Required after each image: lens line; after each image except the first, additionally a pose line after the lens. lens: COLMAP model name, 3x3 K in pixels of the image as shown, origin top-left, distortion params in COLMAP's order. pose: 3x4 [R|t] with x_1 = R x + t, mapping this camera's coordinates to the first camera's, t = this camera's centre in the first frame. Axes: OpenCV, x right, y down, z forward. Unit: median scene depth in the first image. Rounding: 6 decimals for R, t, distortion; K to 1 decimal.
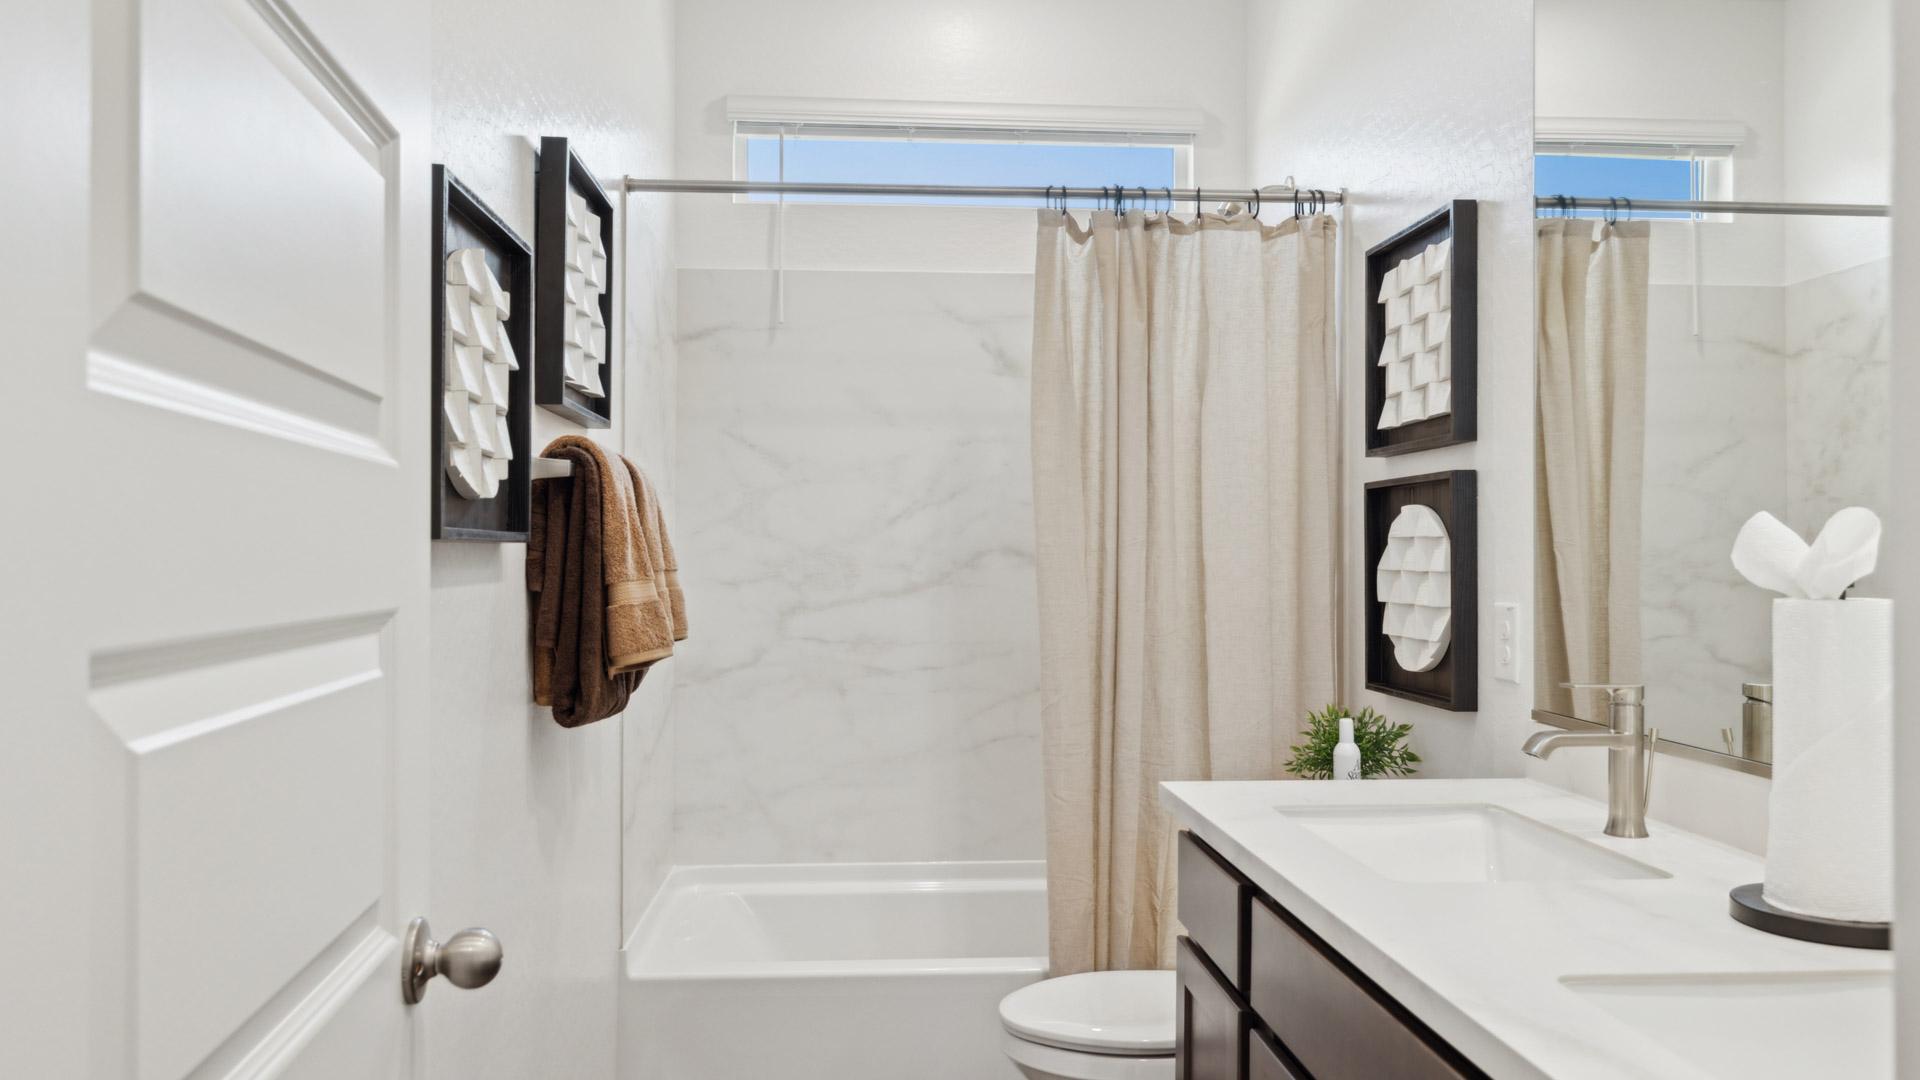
lens RADIAL K [[1290.6, 0, 960.0], [0, 1290.6, 540.0], [0, 0, 1]] dist [0.003934, -0.016993]
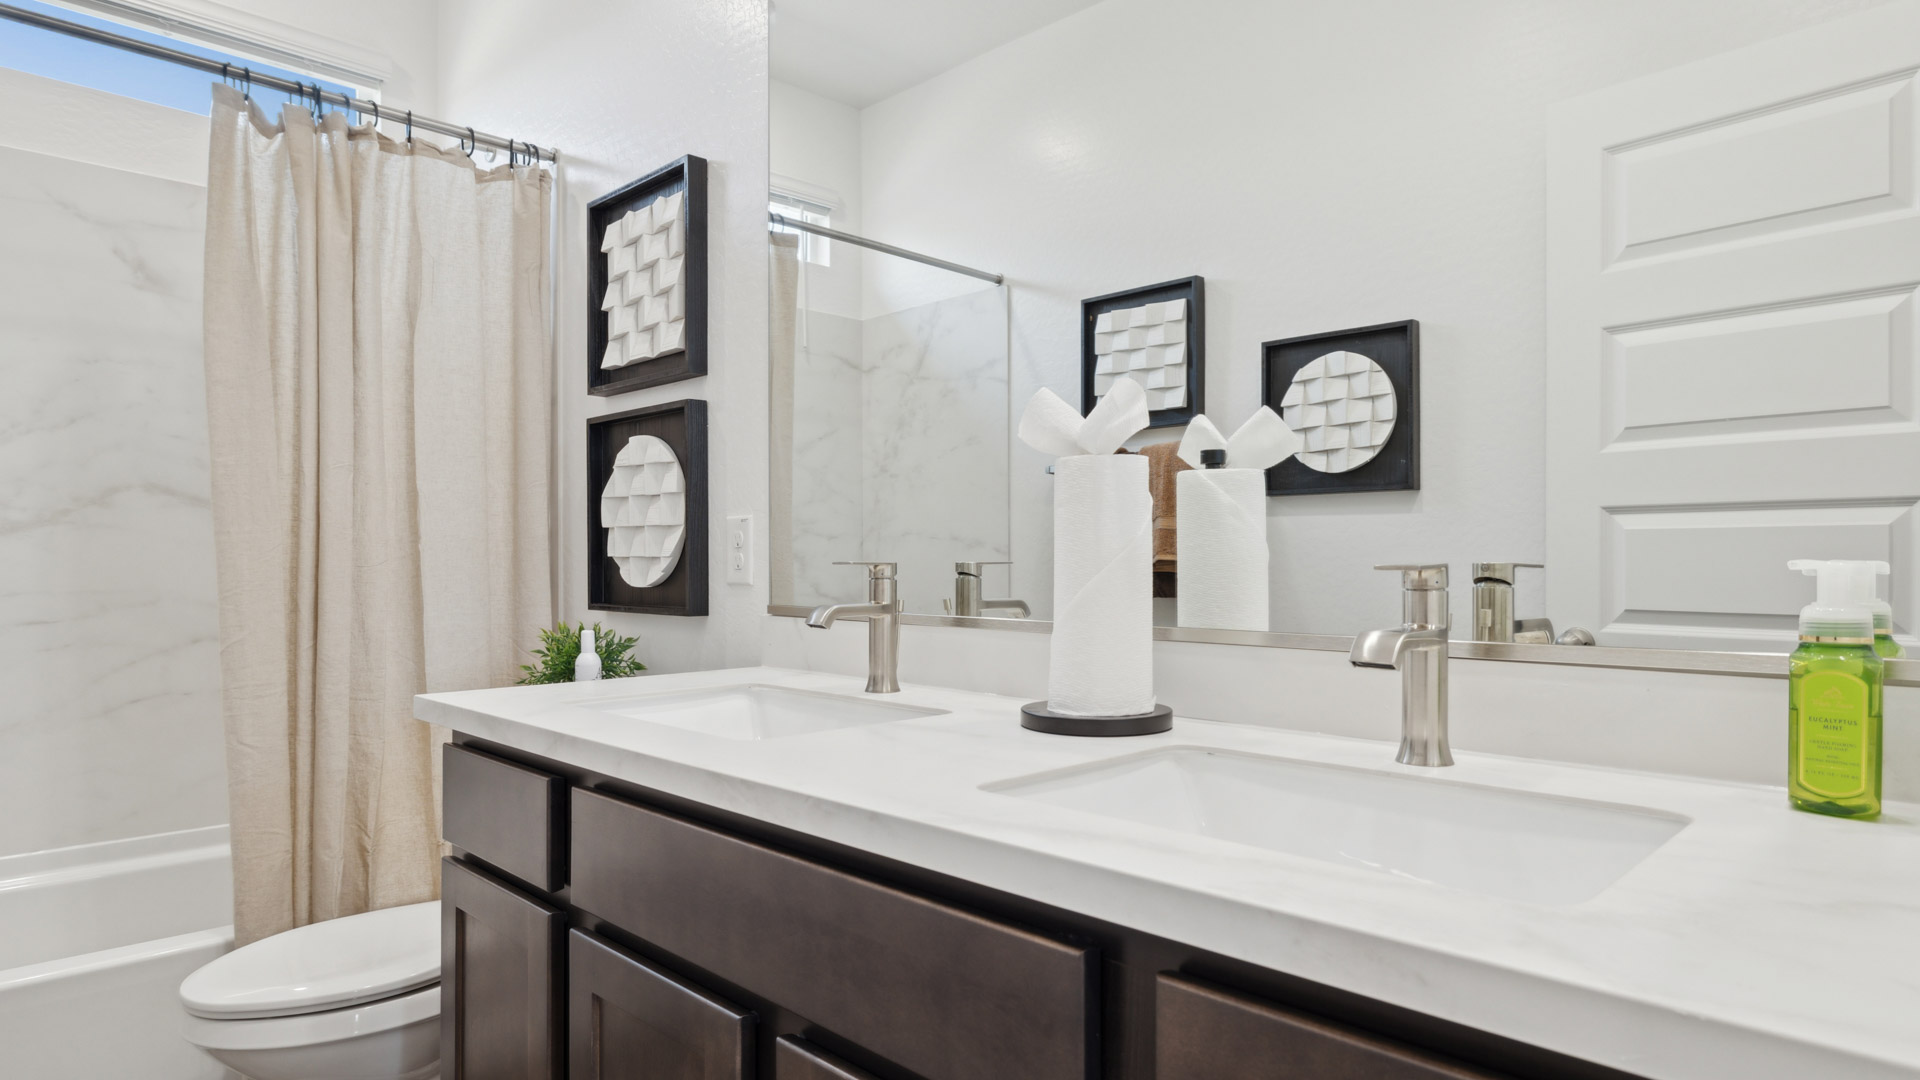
lens RADIAL K [[1073.0, 0, 955.9], [0, 1073.0, 553.7], [0, 0, 1]] dist [-0.000979, -0.001409]
pose [[0.760829, -0.000964, 0.648951, -0.030150], [-0.015413, 0.999690, 0.019556, 0.044190], [-0.648769, -0.024881, 0.760578, 0.117947]]
